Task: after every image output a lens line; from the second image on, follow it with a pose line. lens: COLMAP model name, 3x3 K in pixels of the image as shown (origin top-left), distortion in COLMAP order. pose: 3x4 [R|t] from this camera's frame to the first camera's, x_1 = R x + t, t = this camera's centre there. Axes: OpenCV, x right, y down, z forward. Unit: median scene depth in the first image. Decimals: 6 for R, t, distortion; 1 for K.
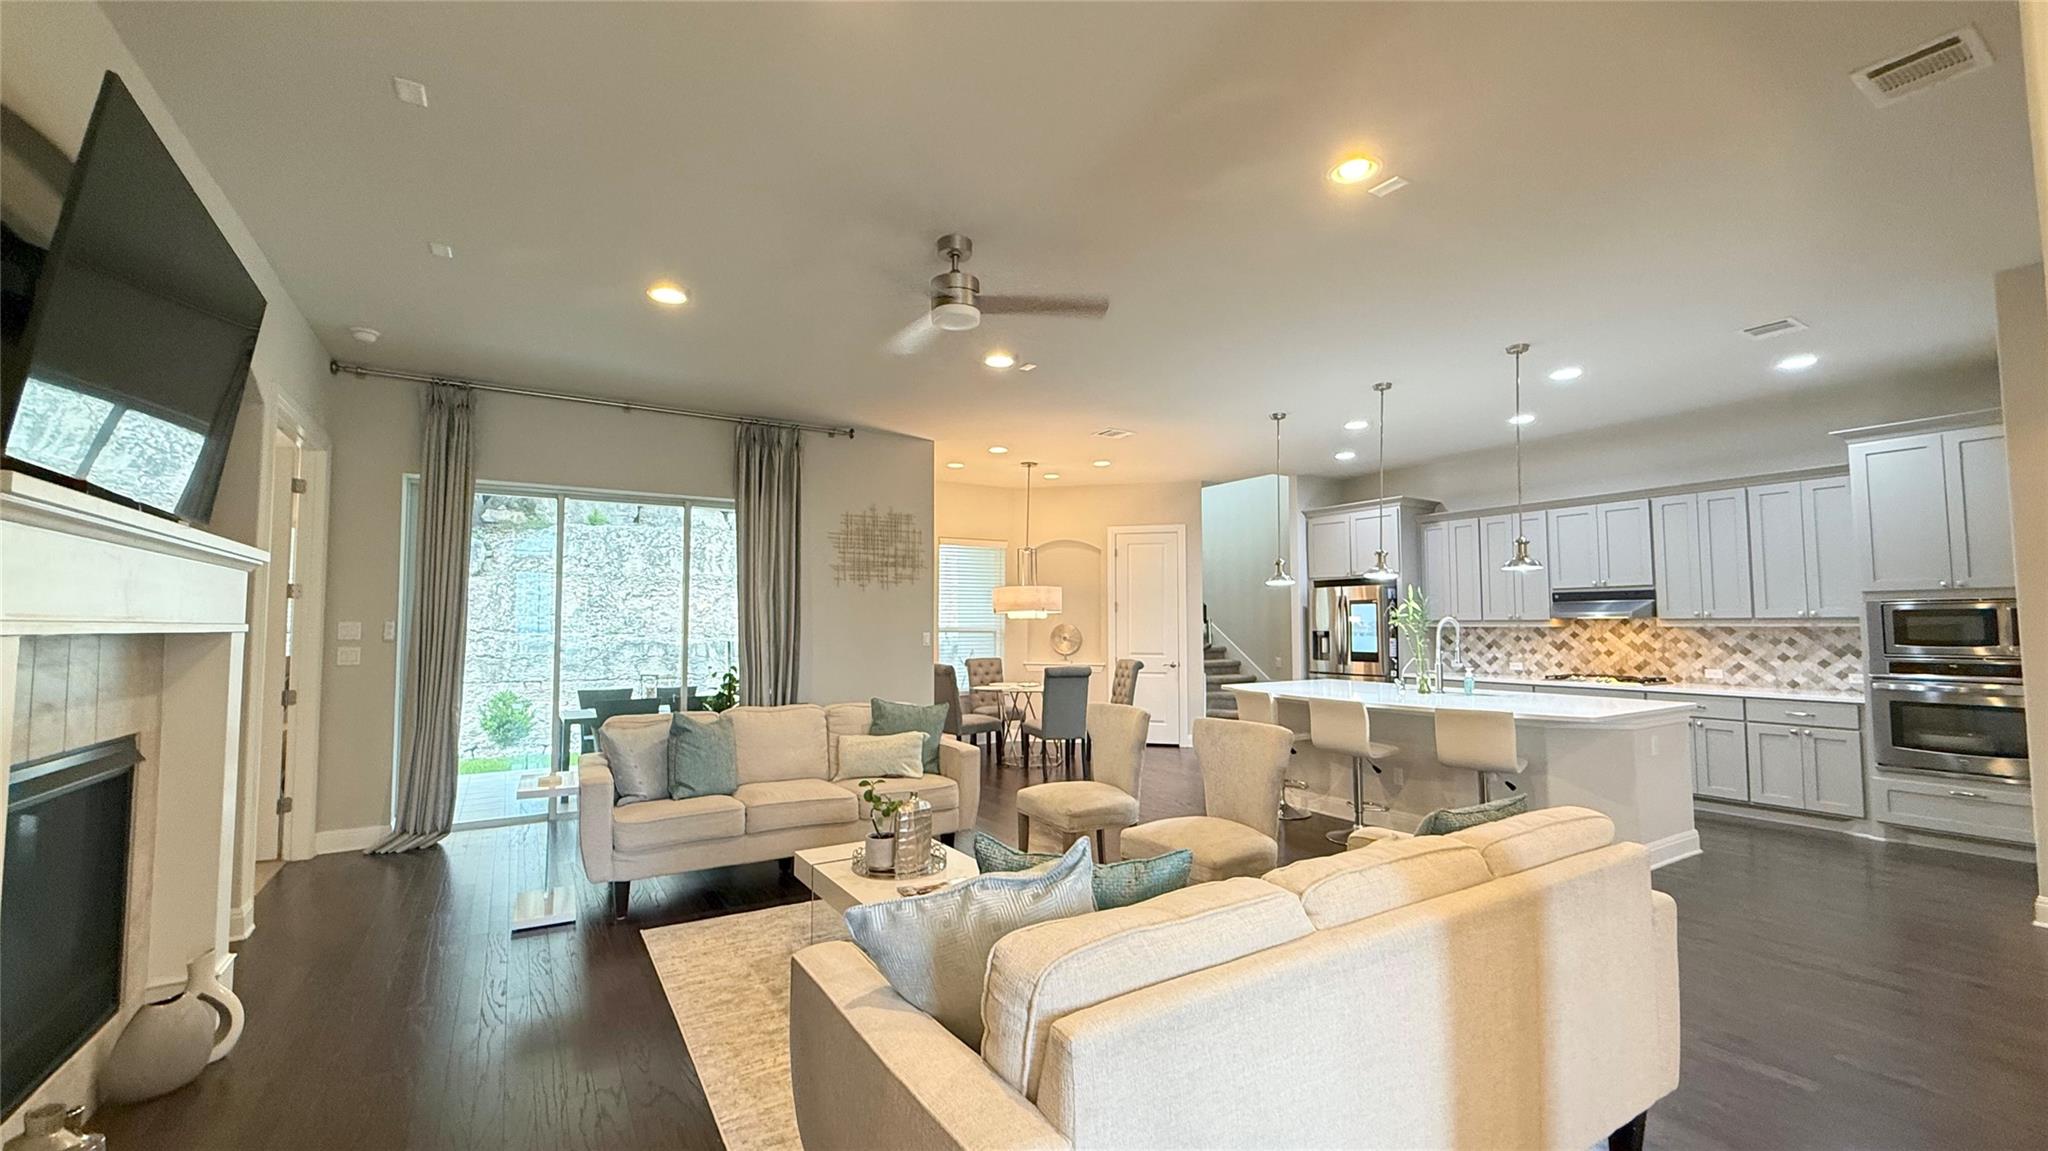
lens RADIAL K [[808.3, 0, 1016.1], [0, 808.3, 574.3], [0, 0, 1]] dist [-0.006523, 0.000331]
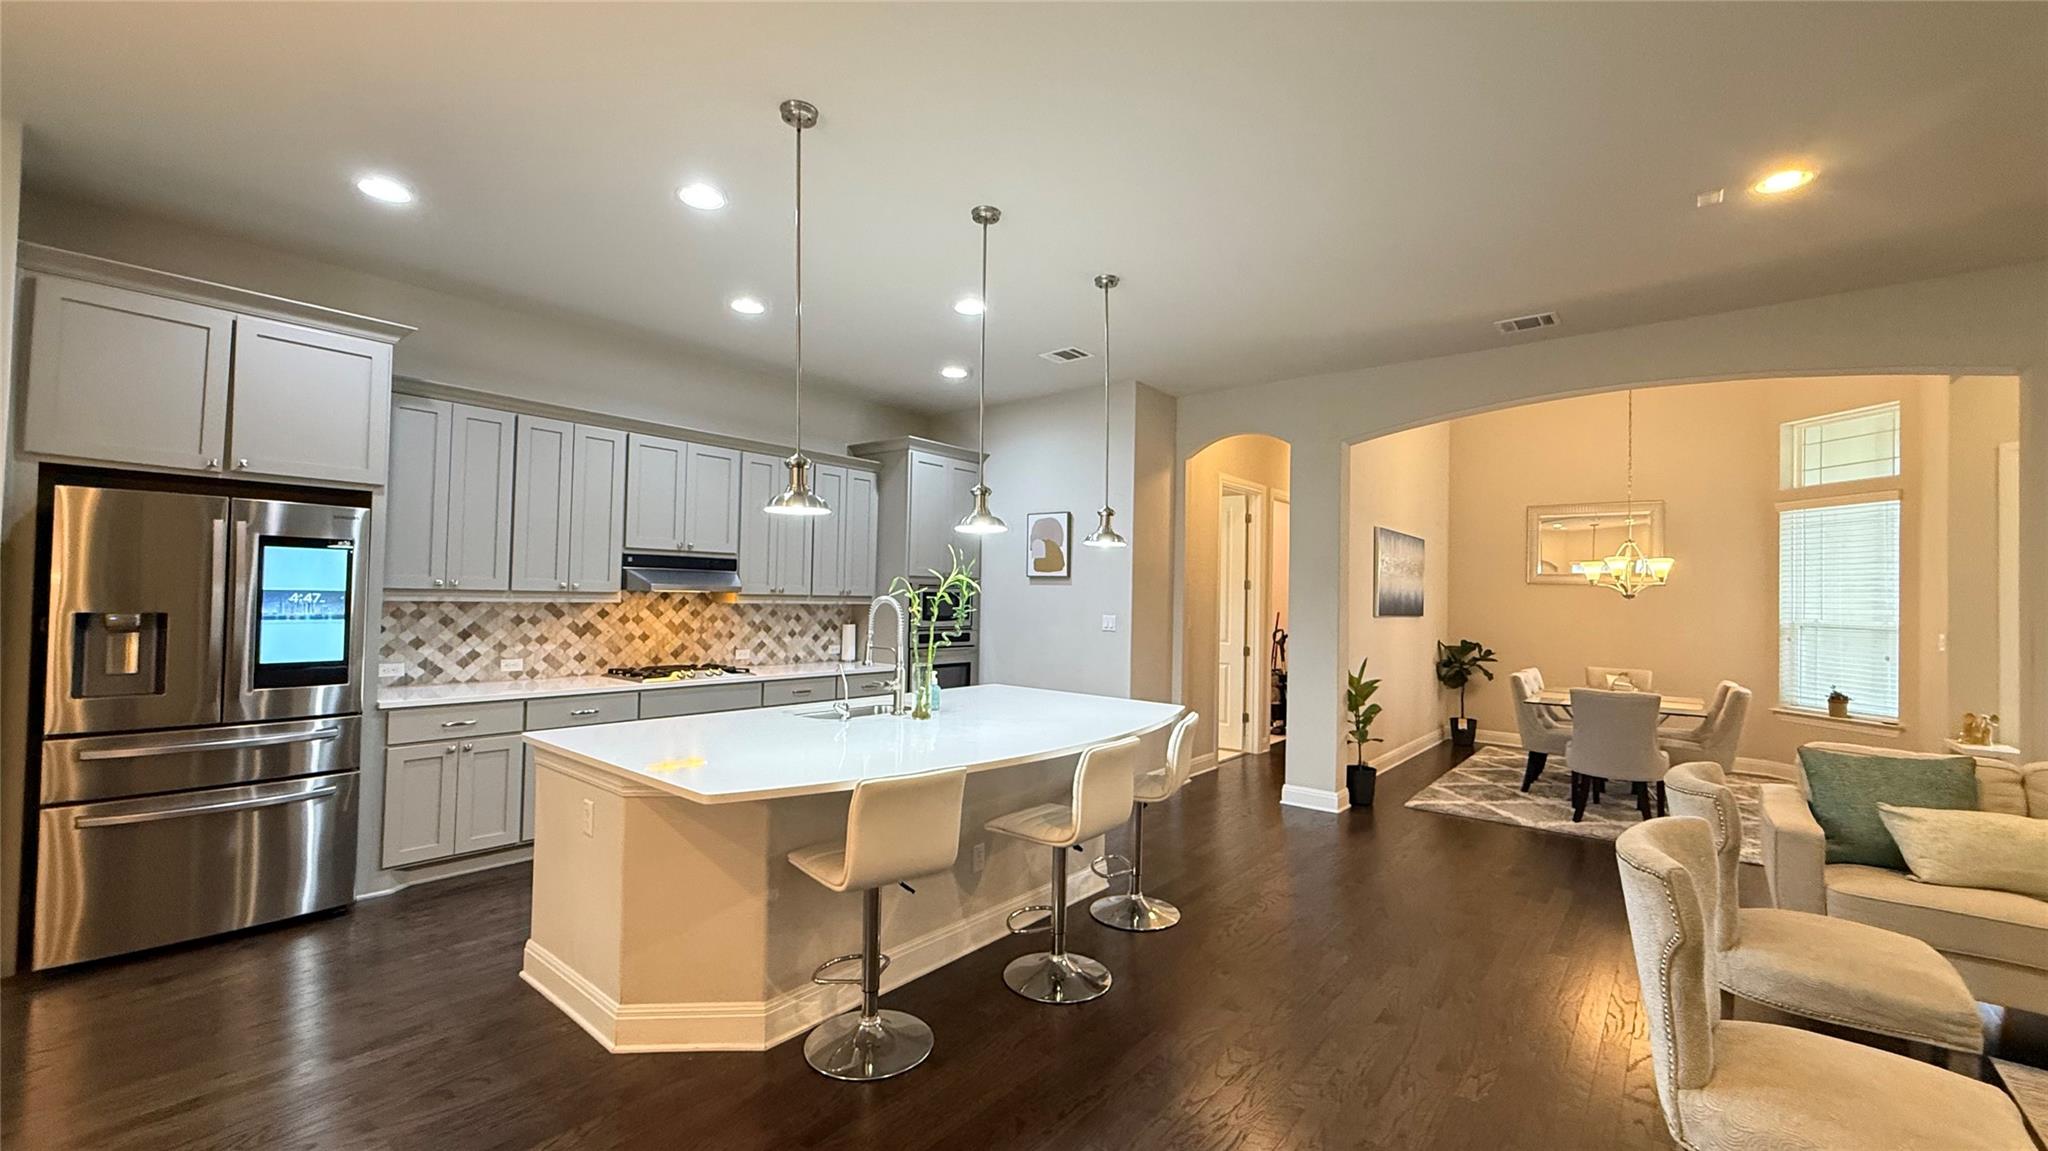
lens RADIAL K [[808.3, 0, 1034.9], [0, 808.3, 584.1], [0, 0, 1]] dist [-0.006523, 0.000331]
pose [[-0.342258, 0.015123, 0.939484, -0.114859], [-0.074541, 0.996282, -0.043193, 0.060560], [-0.936644, -0.084813, -0.339858, 1.035432]]
